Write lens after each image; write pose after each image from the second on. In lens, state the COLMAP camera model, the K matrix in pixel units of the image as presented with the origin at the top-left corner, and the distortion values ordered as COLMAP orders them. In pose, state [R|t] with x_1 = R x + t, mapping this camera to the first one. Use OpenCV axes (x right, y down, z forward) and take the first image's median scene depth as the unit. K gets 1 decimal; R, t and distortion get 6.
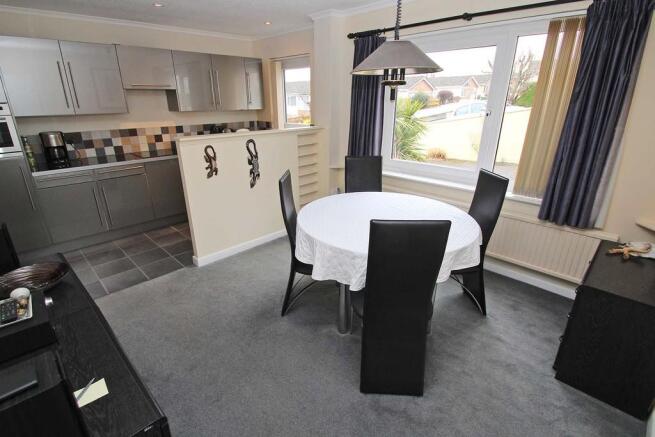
lens RADIAL K [[319.5, 0, 326.1], [0, 319.5, 217.5], [0, 0, 1]] dist [-0.008230, -0.003462]
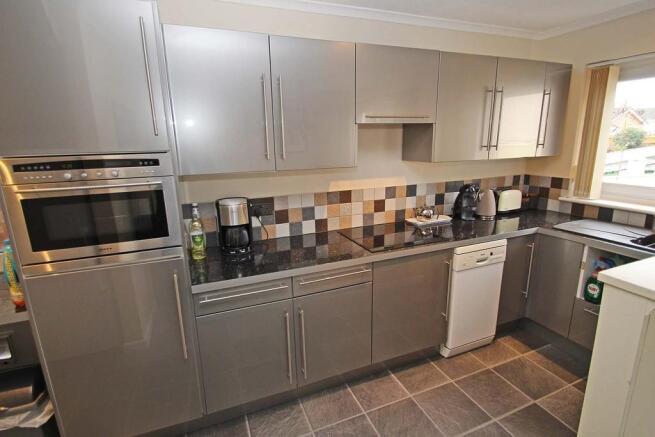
lens RADIAL K [[319.5, 0, 325.6], [0, 319.5, 218.0], [0, 0, 1]] dist [-0.008230, -0.003462]
pose [[0.916949, 0.073163, -0.392239, -0.388407], [-0.118317, 0.988688, -0.092176, -0.162074], [0.381058, 0.130930, 0.915233, 0.430034]]
